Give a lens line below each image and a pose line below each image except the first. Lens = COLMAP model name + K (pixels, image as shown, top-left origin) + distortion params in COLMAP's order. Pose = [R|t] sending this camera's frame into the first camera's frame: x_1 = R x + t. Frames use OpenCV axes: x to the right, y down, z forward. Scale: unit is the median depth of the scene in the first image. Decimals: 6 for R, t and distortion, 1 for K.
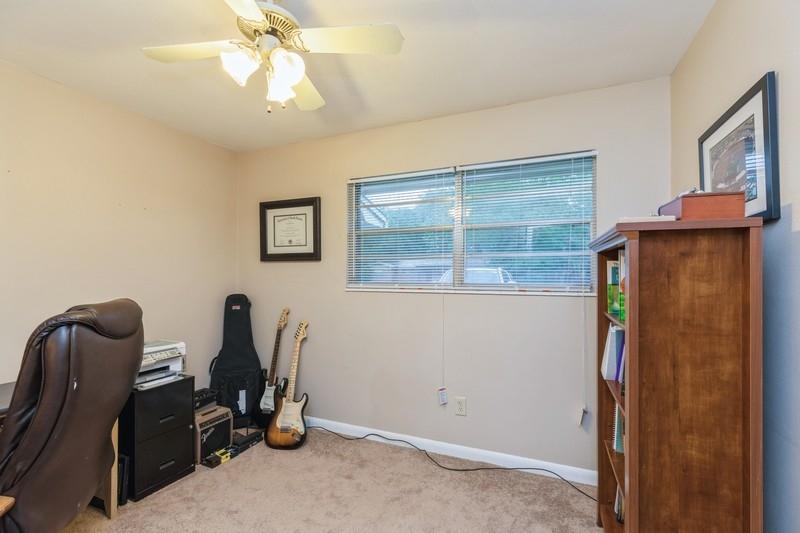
lens RADIAL K [[358.2, 0, 402.7], [0, 358.2, 272.5], [0, 0, 1]] dist [0.003174, -0.001142]
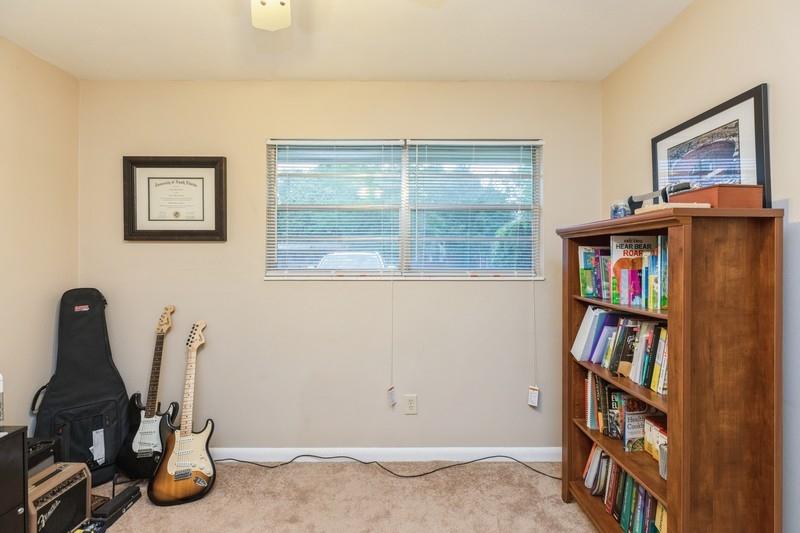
lens RADIAL K [[358.2, 0, 399.4], [0, 358.2, 259.6], [0, 0, 1]] dist [0.003174, -0.001142]
pose [[0.918920, 0.000121, 0.394444, -0.224926], [-0.002561, 0.999981, 0.005660, 0.000810], [-0.394436, -0.006212, 0.918903, 0.180213]]
